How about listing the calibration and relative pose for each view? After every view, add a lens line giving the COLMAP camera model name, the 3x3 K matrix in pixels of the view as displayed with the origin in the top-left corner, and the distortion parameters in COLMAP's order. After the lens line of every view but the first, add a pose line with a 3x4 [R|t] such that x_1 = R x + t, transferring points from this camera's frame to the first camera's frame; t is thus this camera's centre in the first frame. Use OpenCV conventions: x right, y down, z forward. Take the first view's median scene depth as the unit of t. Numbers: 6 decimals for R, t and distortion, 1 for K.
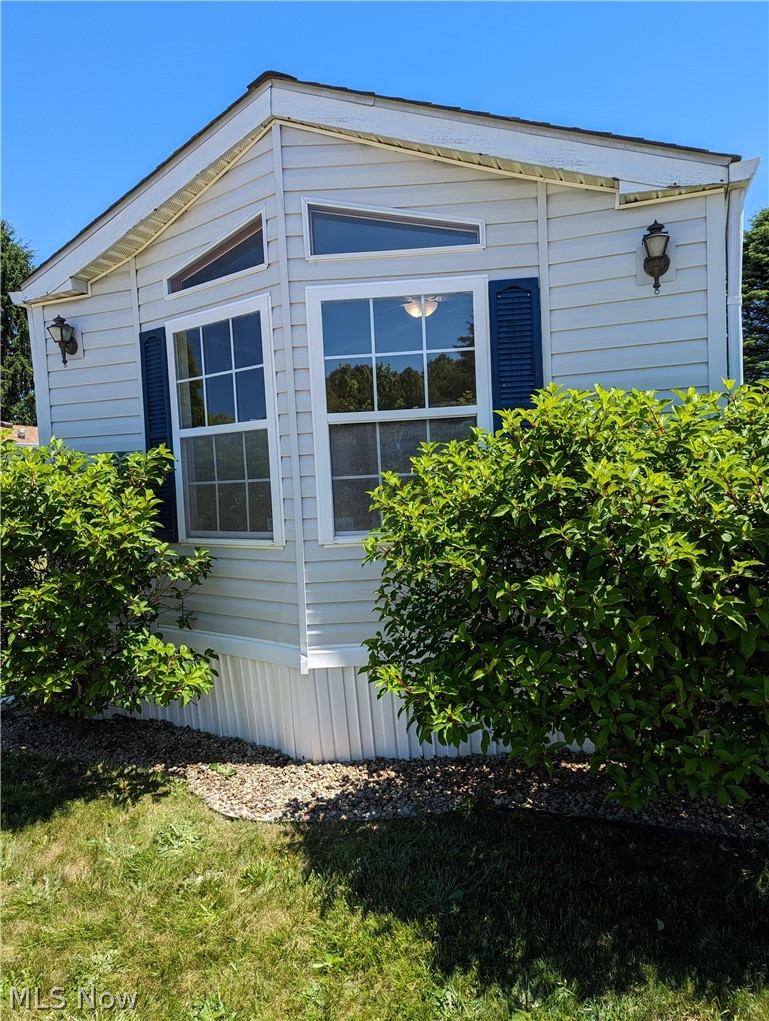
lens RADIAL K [[724.1, 0, 391.3], [0, 724.1, 507.3], [0, 0, 1]] dist [0.045518, -0.005943]
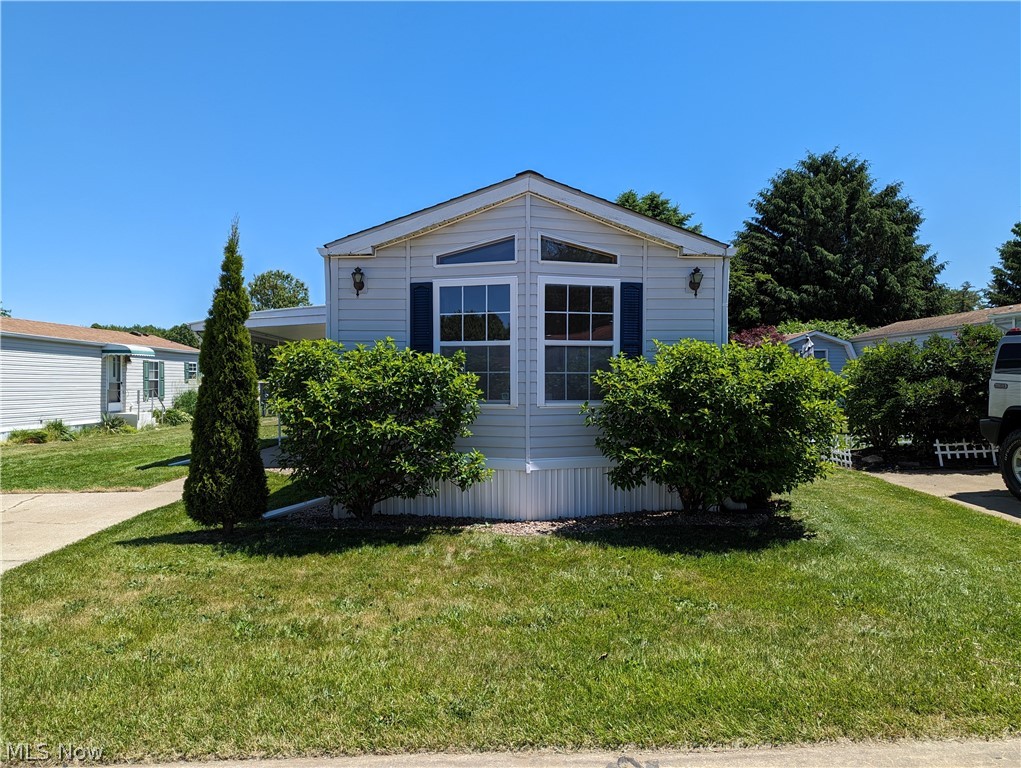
lens RADIAL K [[718.9, 0, 507.8], [0, 718.9, 388.3], [0, 0, 1]] dist [0.060706, -0.003717]
pose [[0.934584, 0.049631, 0.352263, -0.854542], [-0.029891, 0.997674, -0.061261, 0.123130], [-0.354484, 0.046724, 0.933894, -0.771089]]
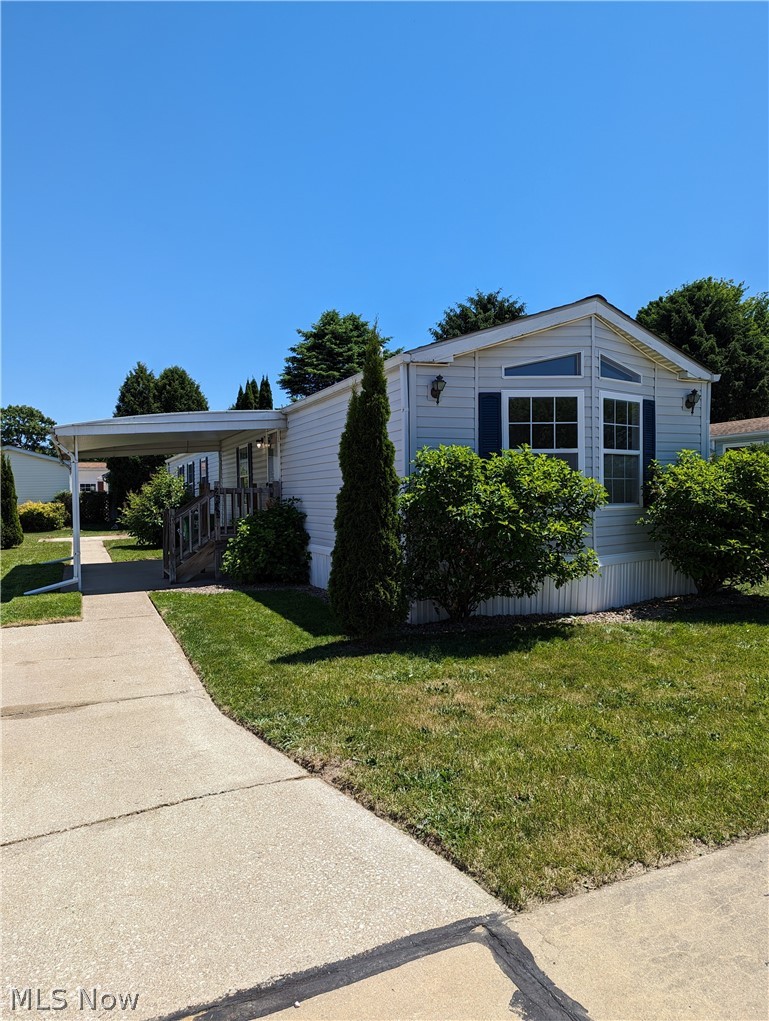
lens RADIAL K [[724.1, 0, 384.8], [0, 724.1, 507.0], [0, 0, 1]] dist [0.045518, -0.005943]
pose [[0.733177, 0.034823, 0.679145, -2.029032], [0.011688, 0.997895, -0.063785, 0.175909], [-0.679937, 0.054703, 0.731227, -0.138613]]
